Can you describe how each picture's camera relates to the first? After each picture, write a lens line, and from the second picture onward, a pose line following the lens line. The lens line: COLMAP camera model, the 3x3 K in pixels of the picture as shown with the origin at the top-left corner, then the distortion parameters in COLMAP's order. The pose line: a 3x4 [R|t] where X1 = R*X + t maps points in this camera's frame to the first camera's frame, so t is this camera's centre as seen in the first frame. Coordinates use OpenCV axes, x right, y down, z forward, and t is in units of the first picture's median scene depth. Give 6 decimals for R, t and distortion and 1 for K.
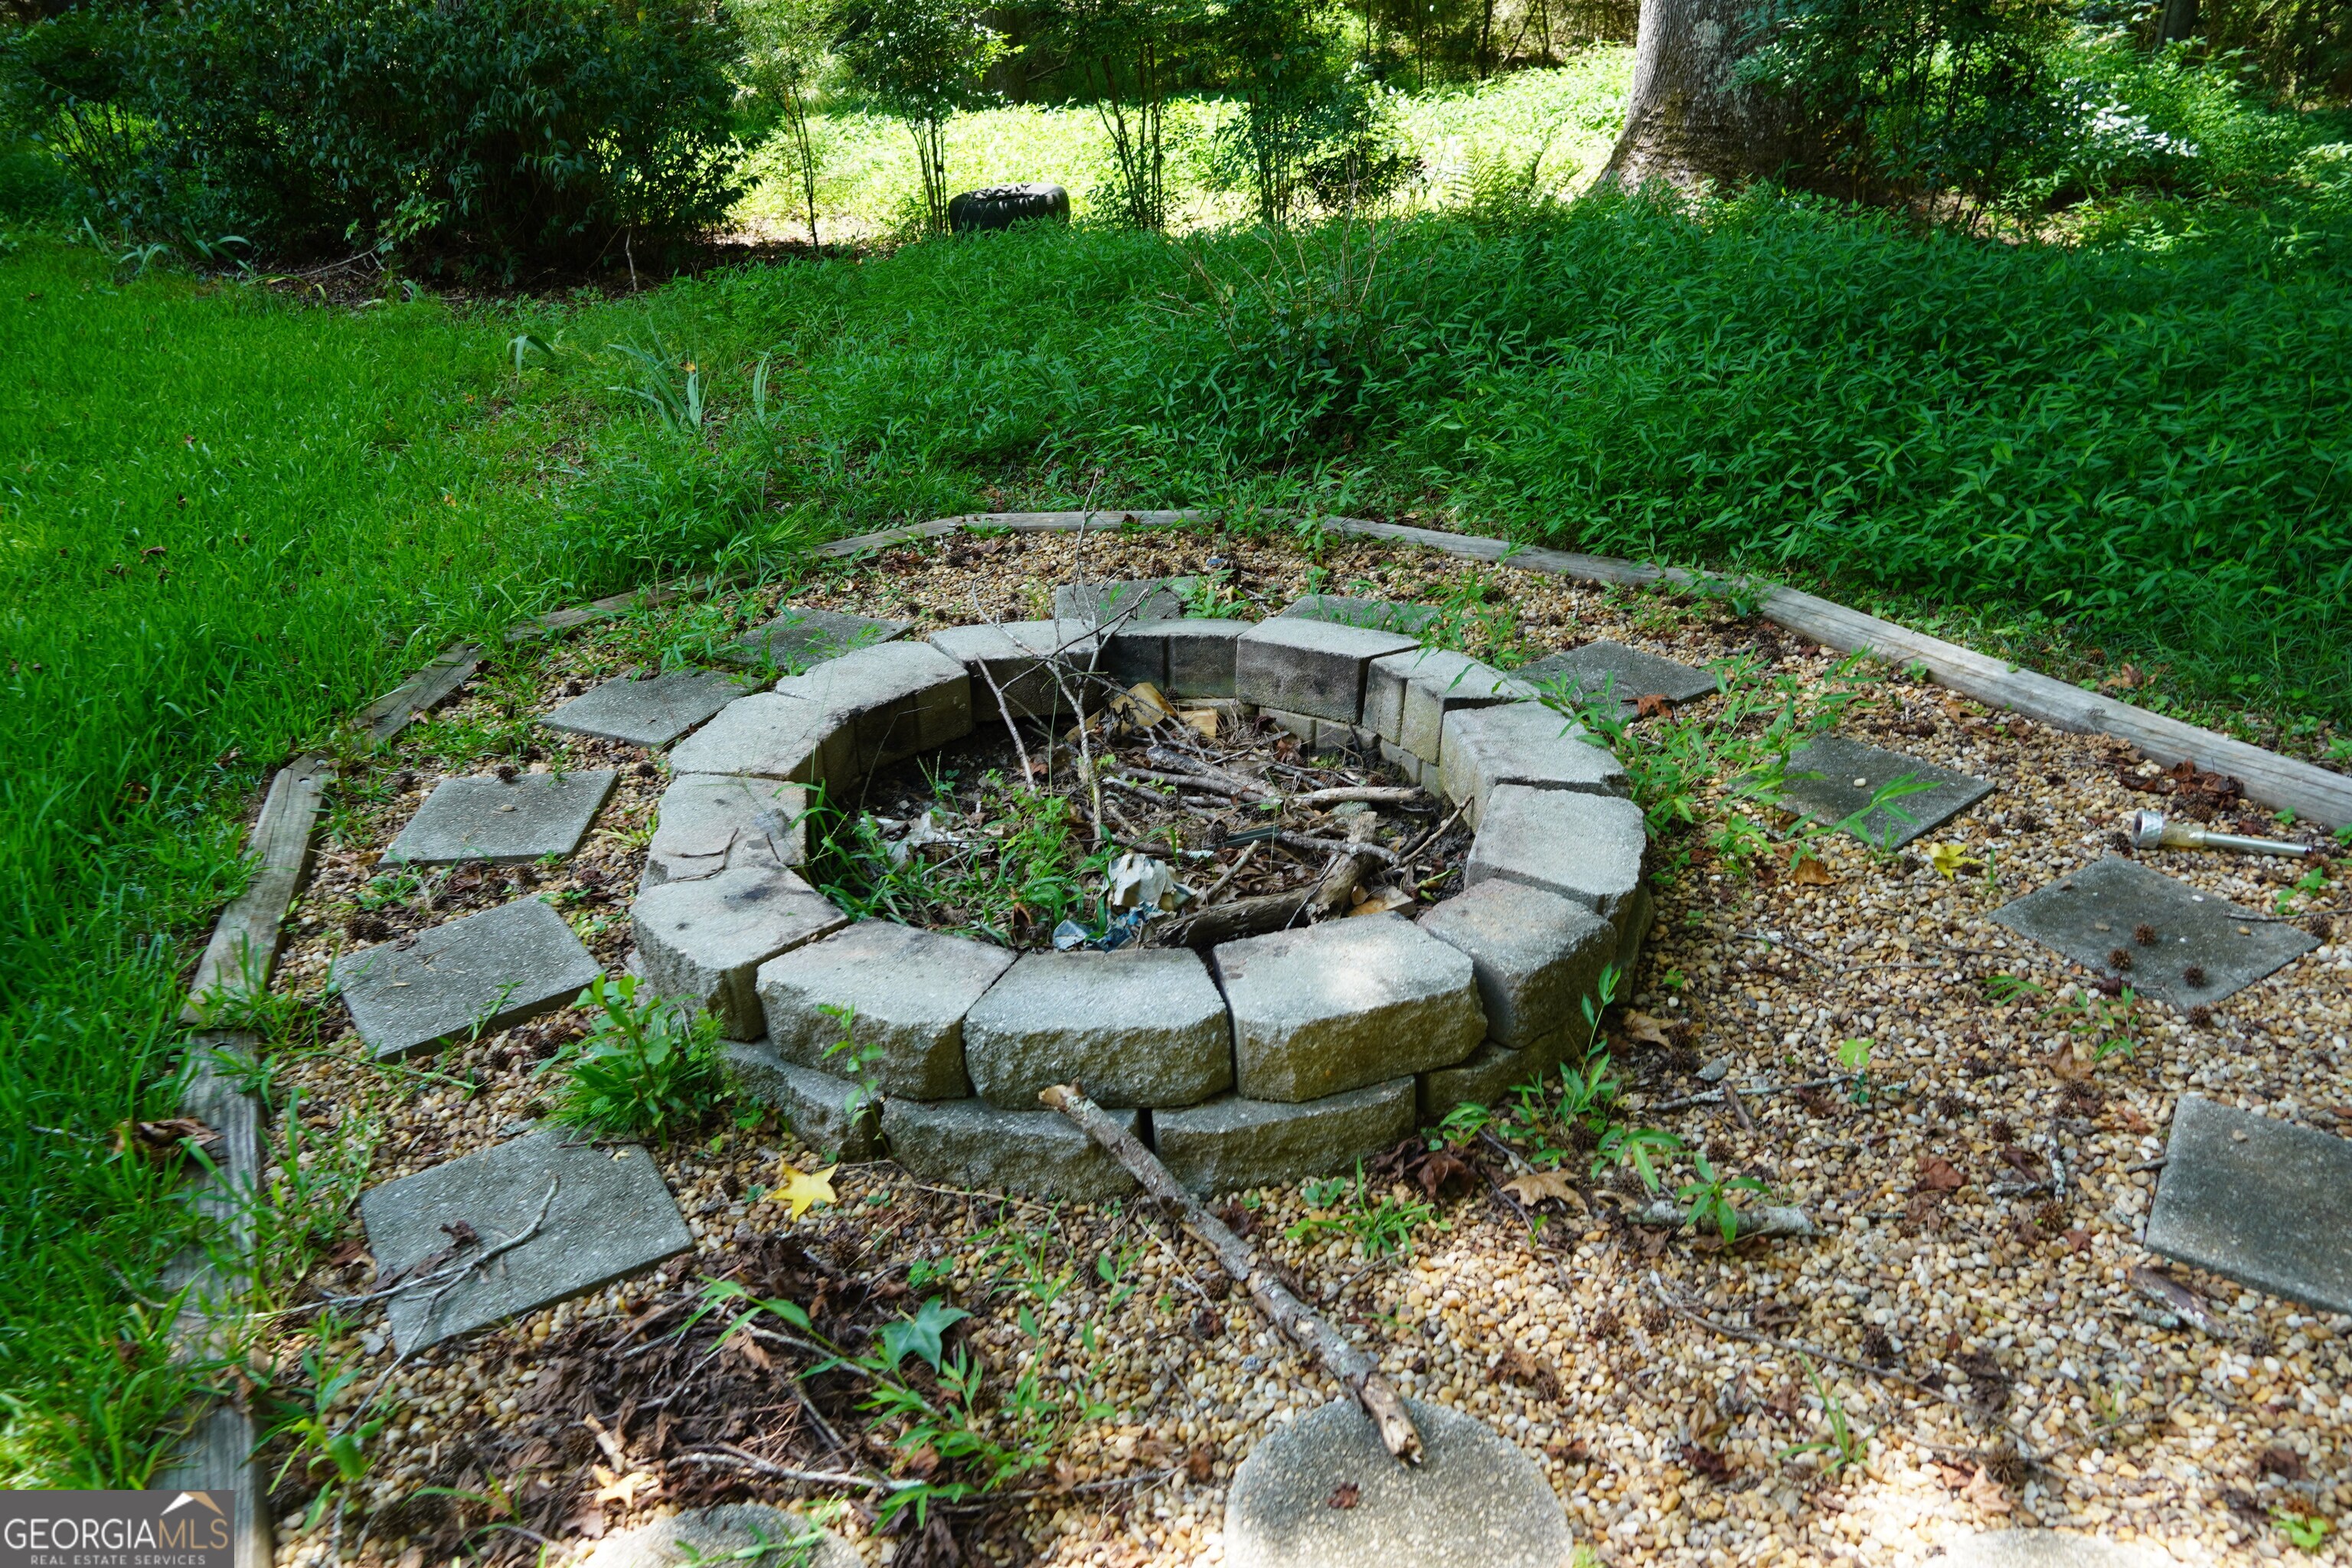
lens RADIAL K [[1742.1, 0, 1186.9], [0, 1742.1, 802.9], [0, 0, 1]] dist [-0.051598, 0.053169]
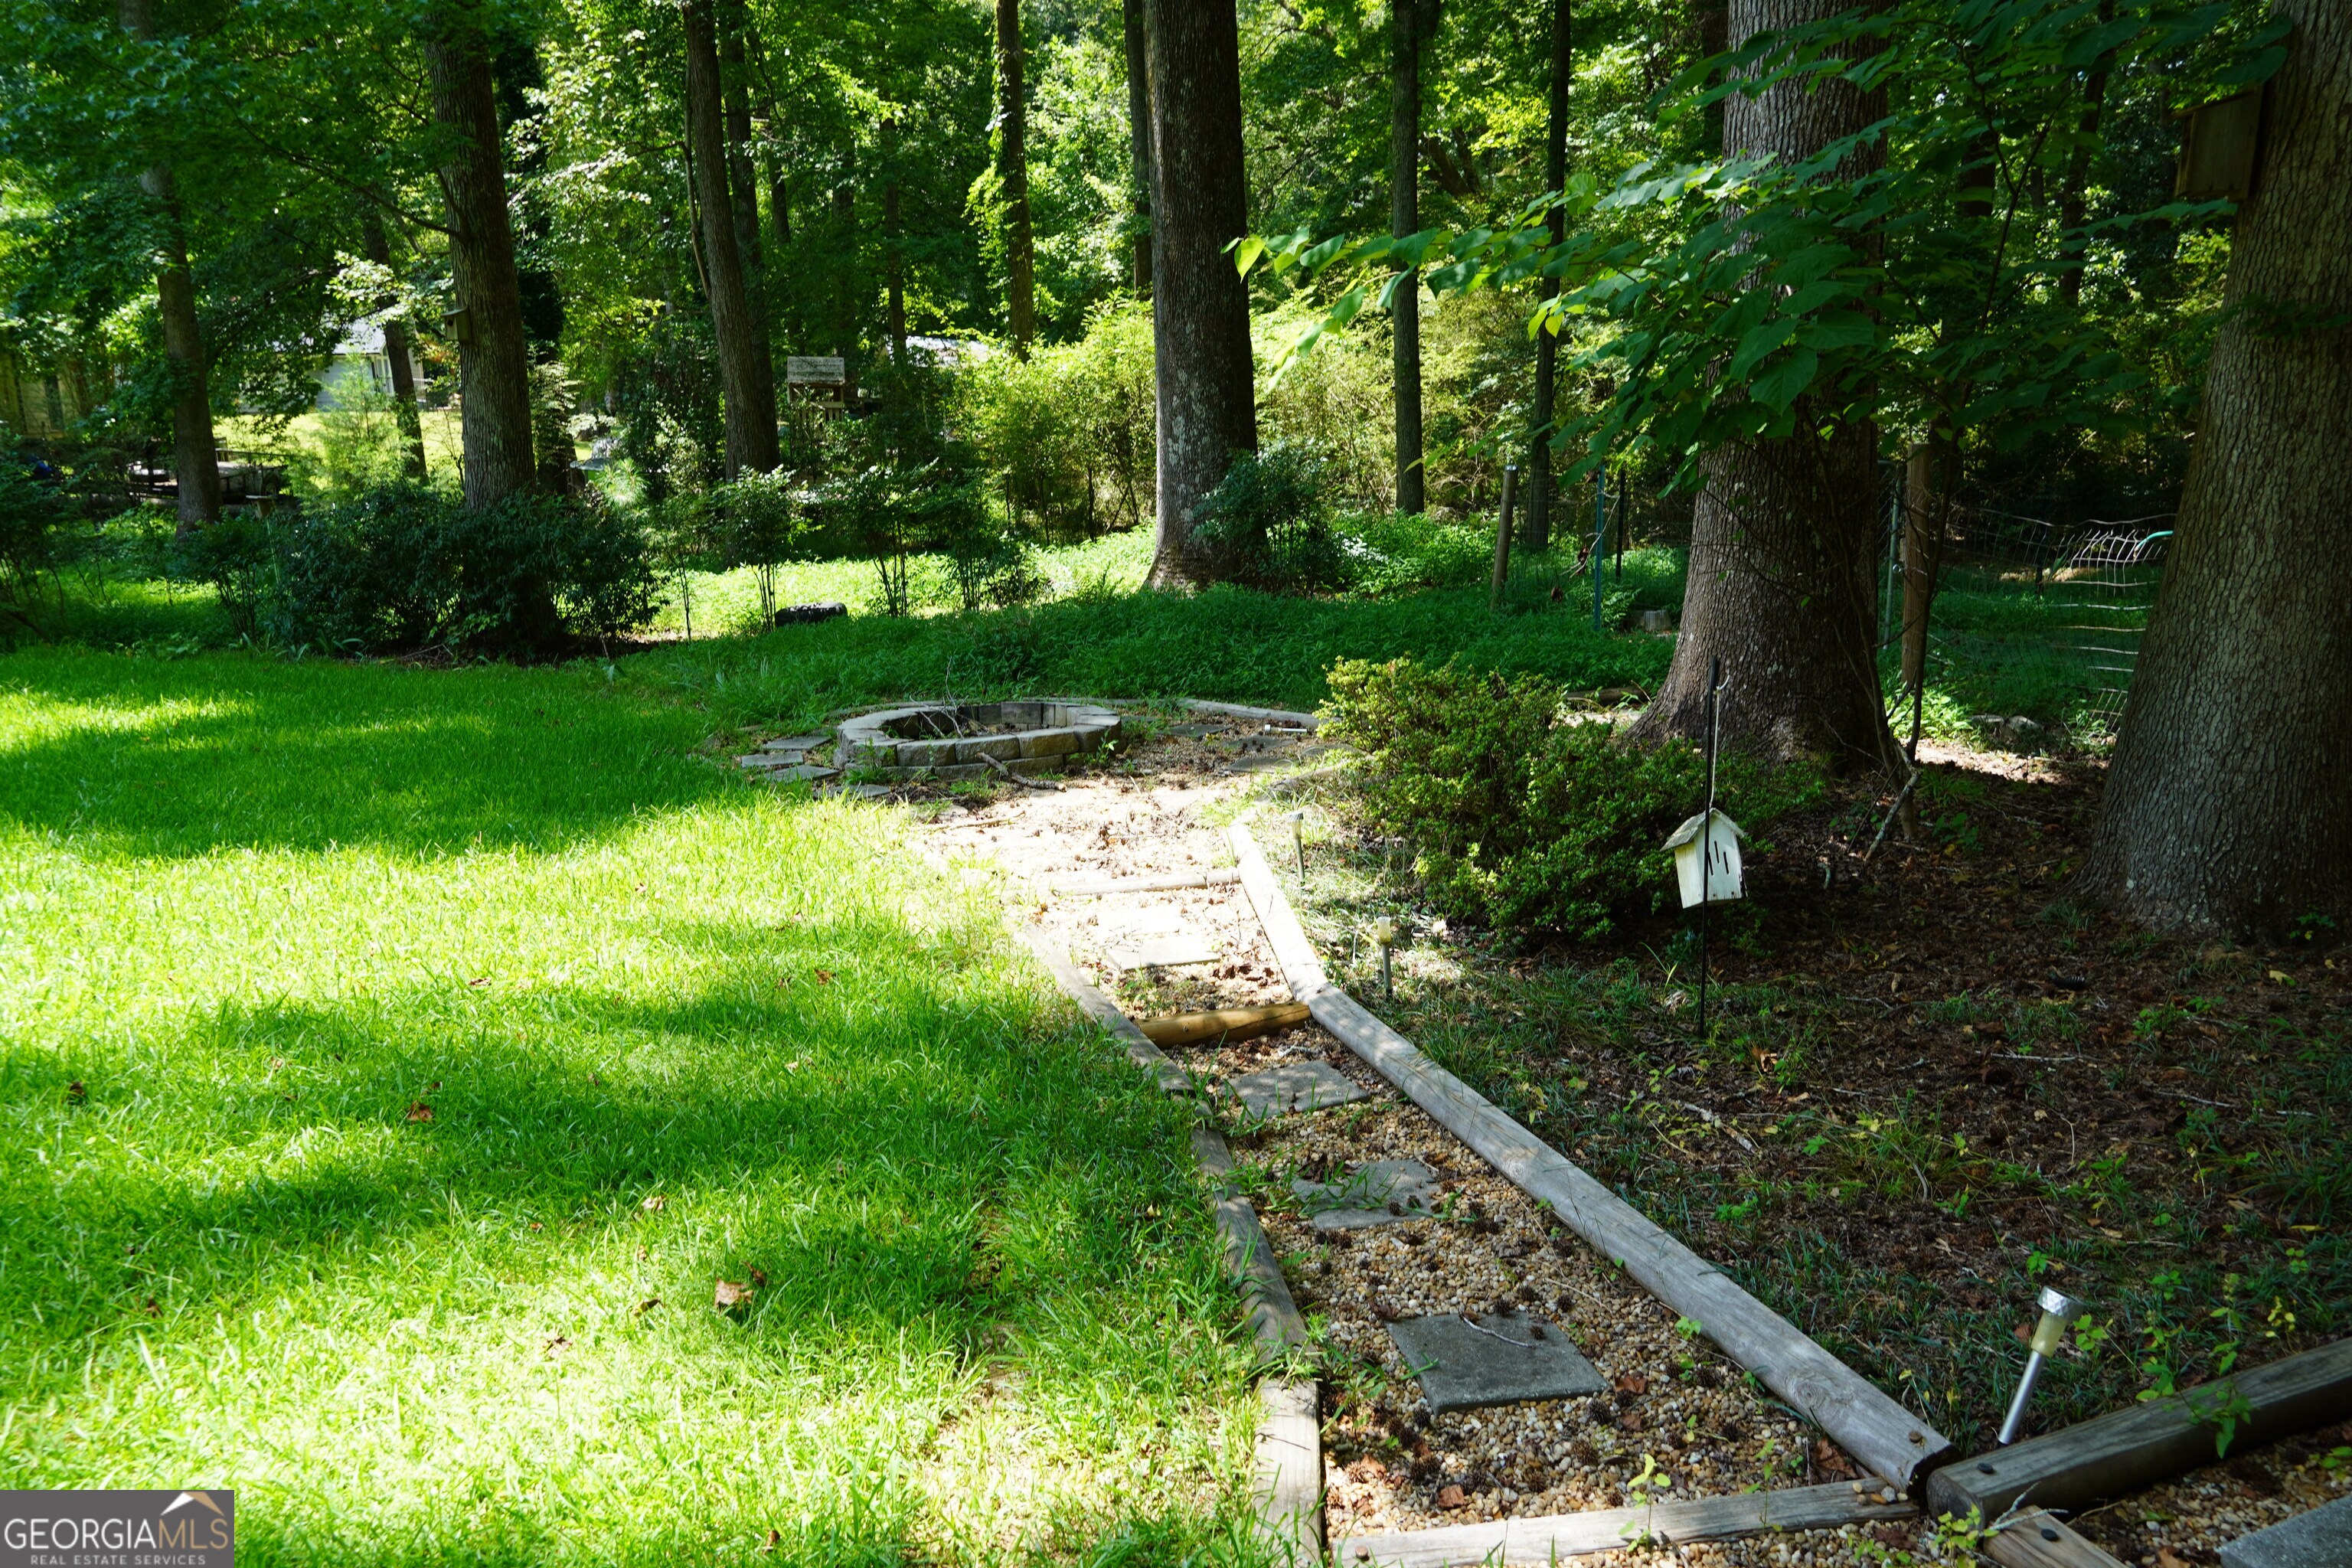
lens RADIAL K [[1742.1, 0, 1176.9], [0, 1742.1, 777.7], [0, 0, 1]] dist [-0.051598, 0.053169]
pose [[0.980418, -0.043054, 0.192162, -0.095482], [0.091686, 0.963391, -0.251936, 0.302600], [-0.174281, 0.264621, 0.948473, -0.707497]]
